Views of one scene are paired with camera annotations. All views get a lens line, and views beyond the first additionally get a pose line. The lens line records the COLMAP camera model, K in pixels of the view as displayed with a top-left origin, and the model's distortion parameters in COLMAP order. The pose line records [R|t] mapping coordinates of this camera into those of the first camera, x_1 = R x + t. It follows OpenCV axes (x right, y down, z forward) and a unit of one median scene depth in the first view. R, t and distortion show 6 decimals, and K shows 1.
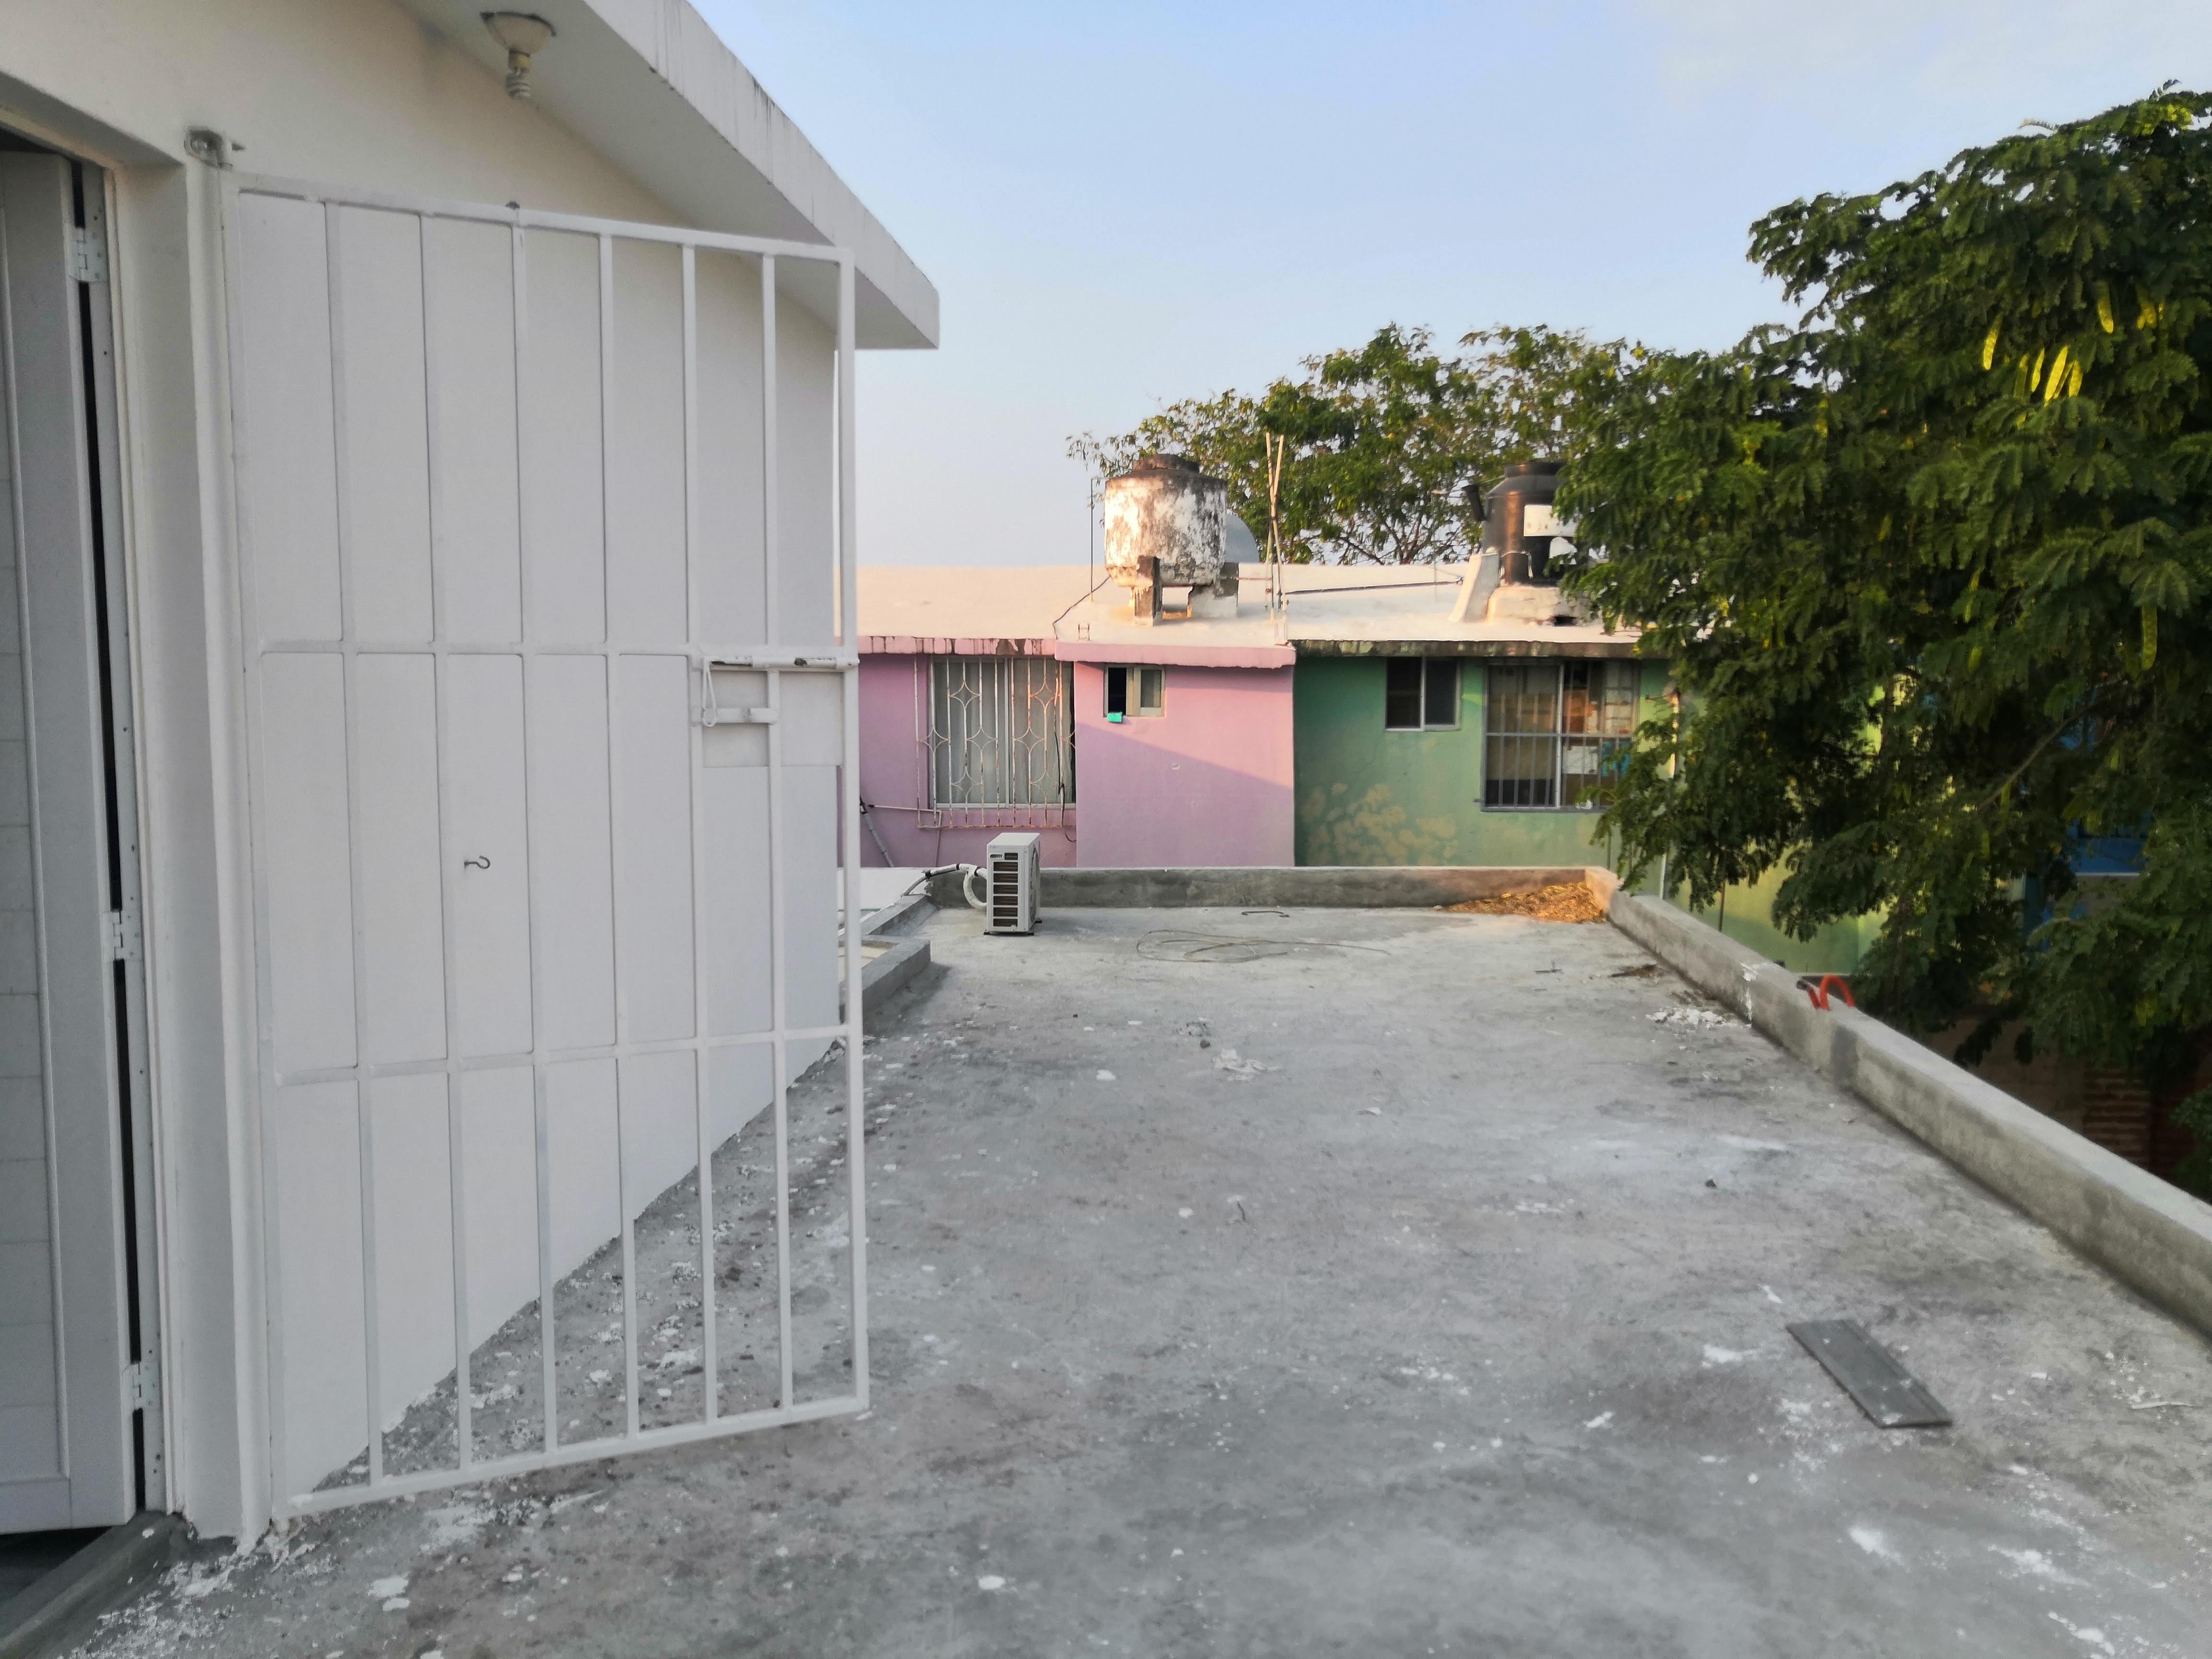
lens RADIAL K [[1722.6, 0, 1105.2], [0, 1722.6, 836.3], [0, 0, 1]] dist [0.010029, 0.025457]
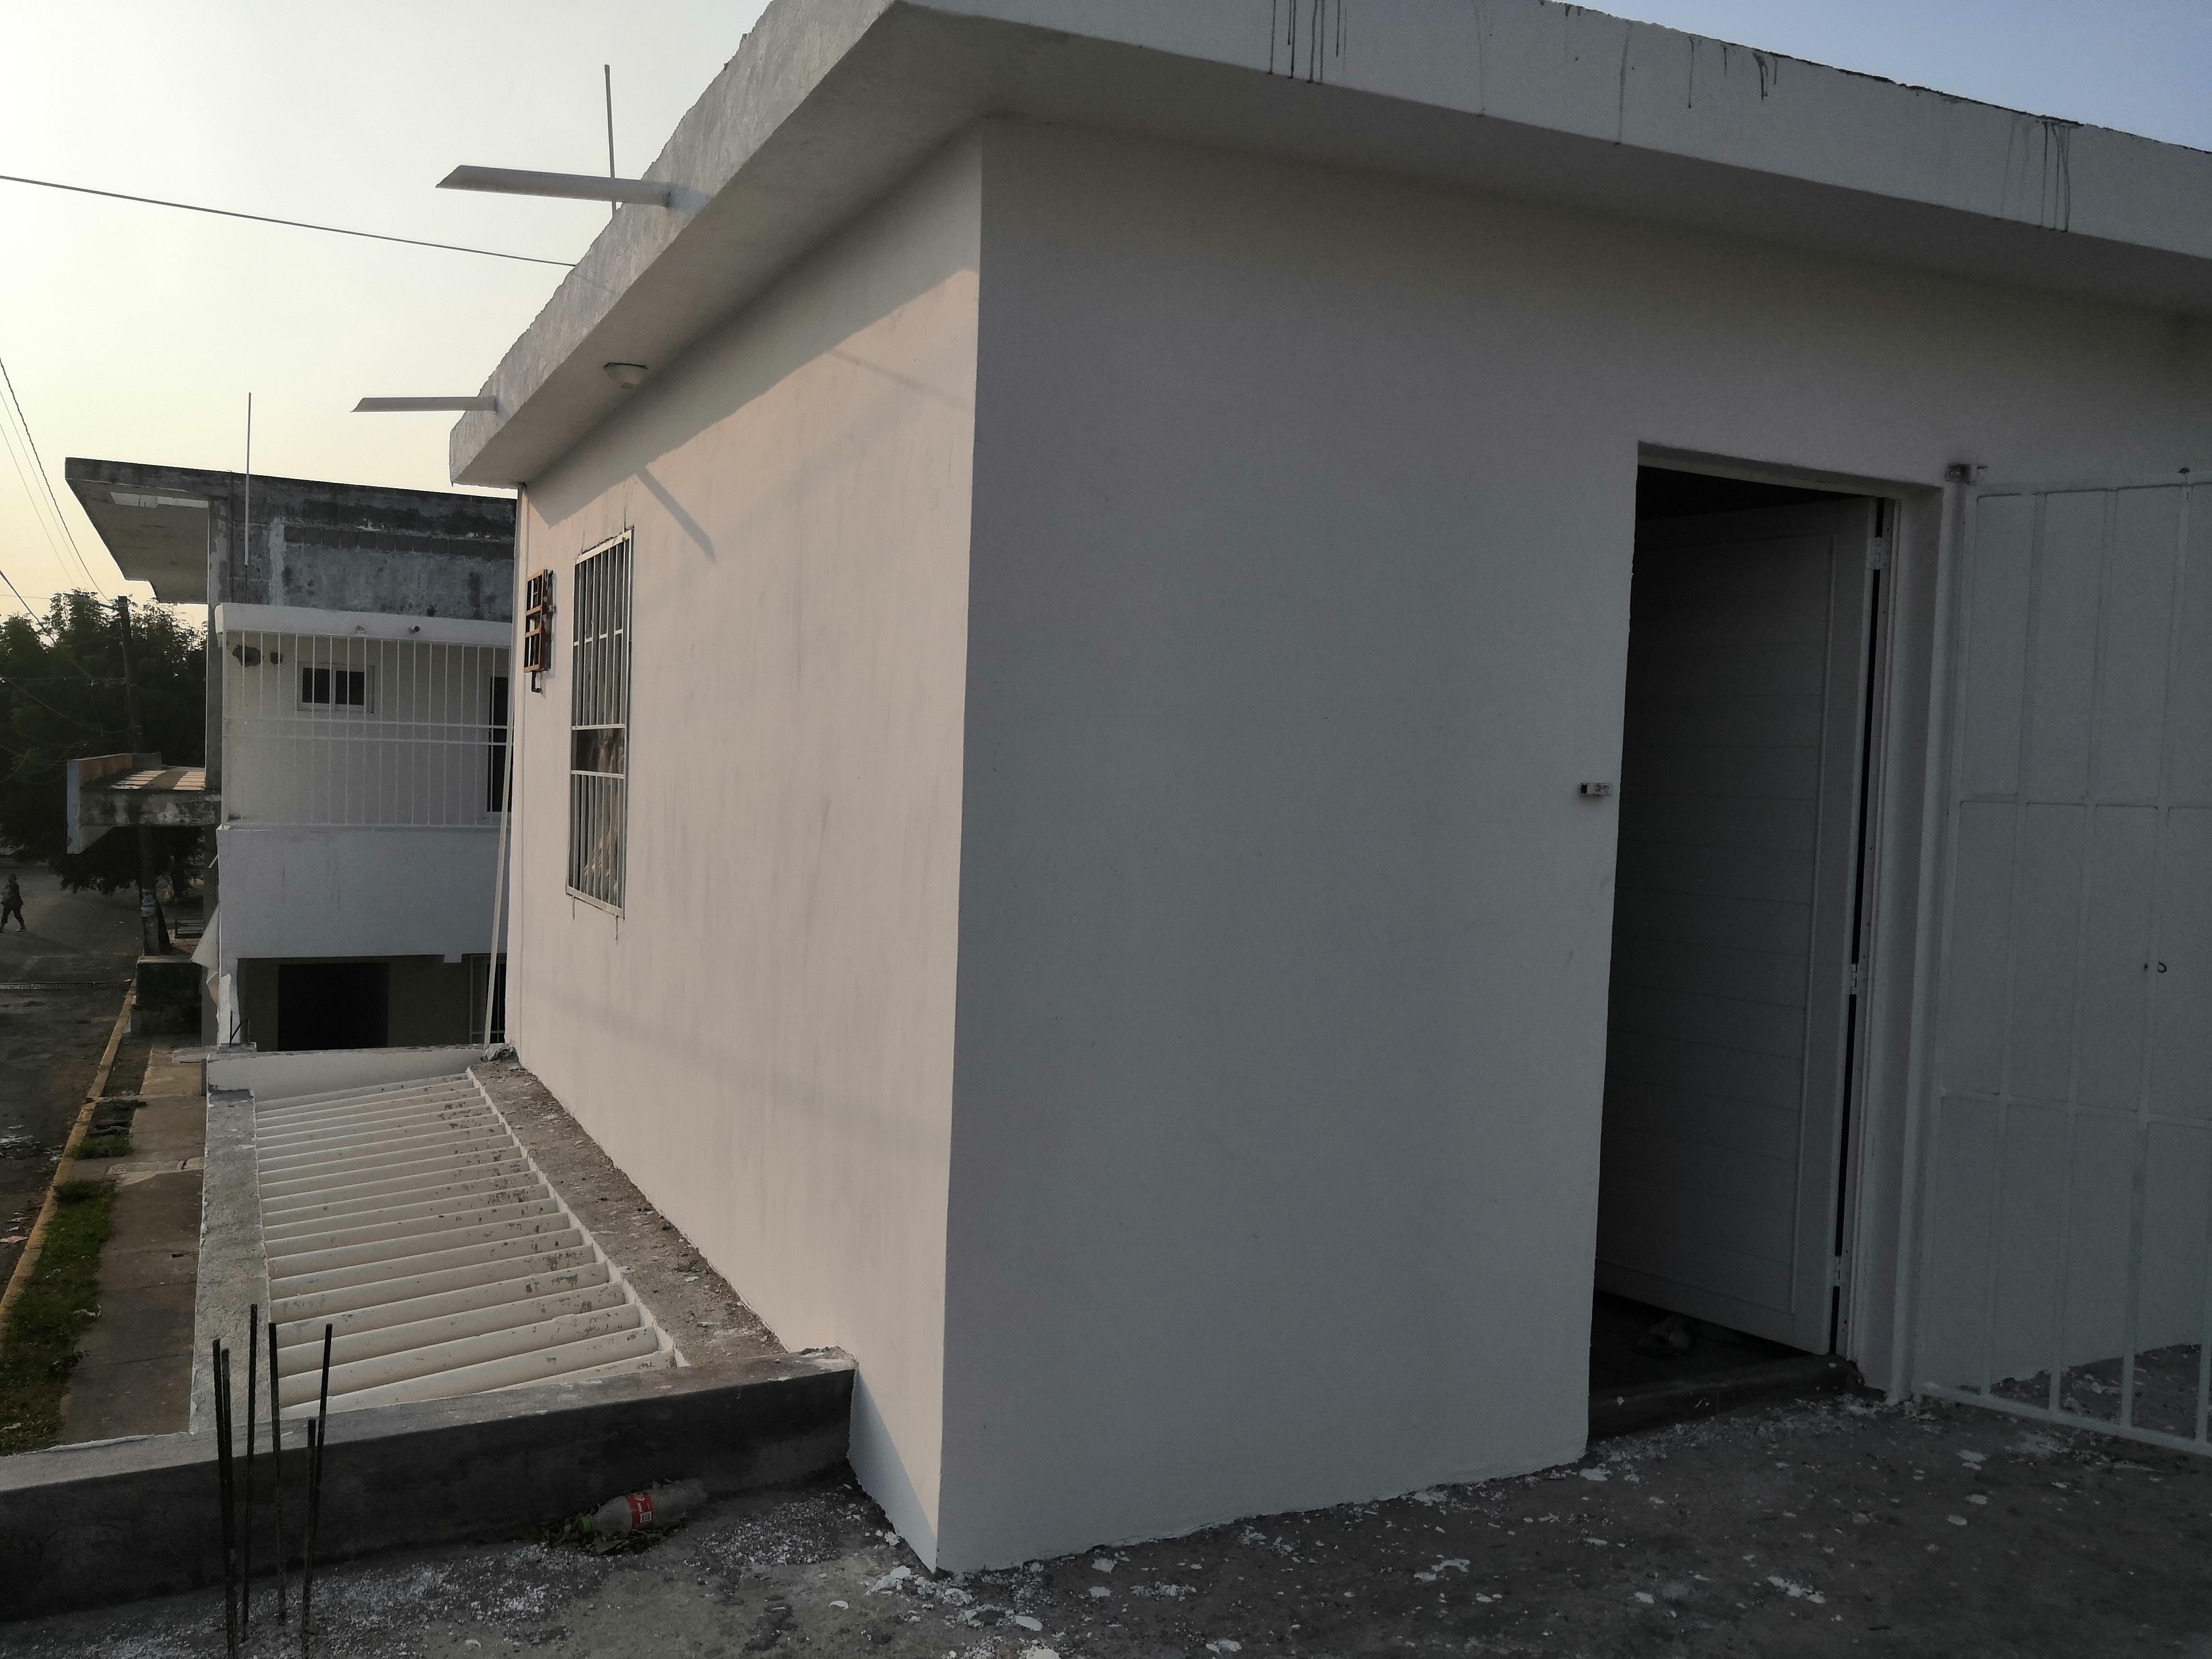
lens RADIAL K [[1722.6, 0, 1103.7], [0, 1722.6, 835.6], [0, 0, 1]] dist [0.010029, 0.025457]
pose [[0.487530, 0.041425, -0.872123, 0.453212], [-0.111398, 0.993661, -0.015076, 0.027084], [0.865971, 0.104503, 0.489054, -0.360890]]
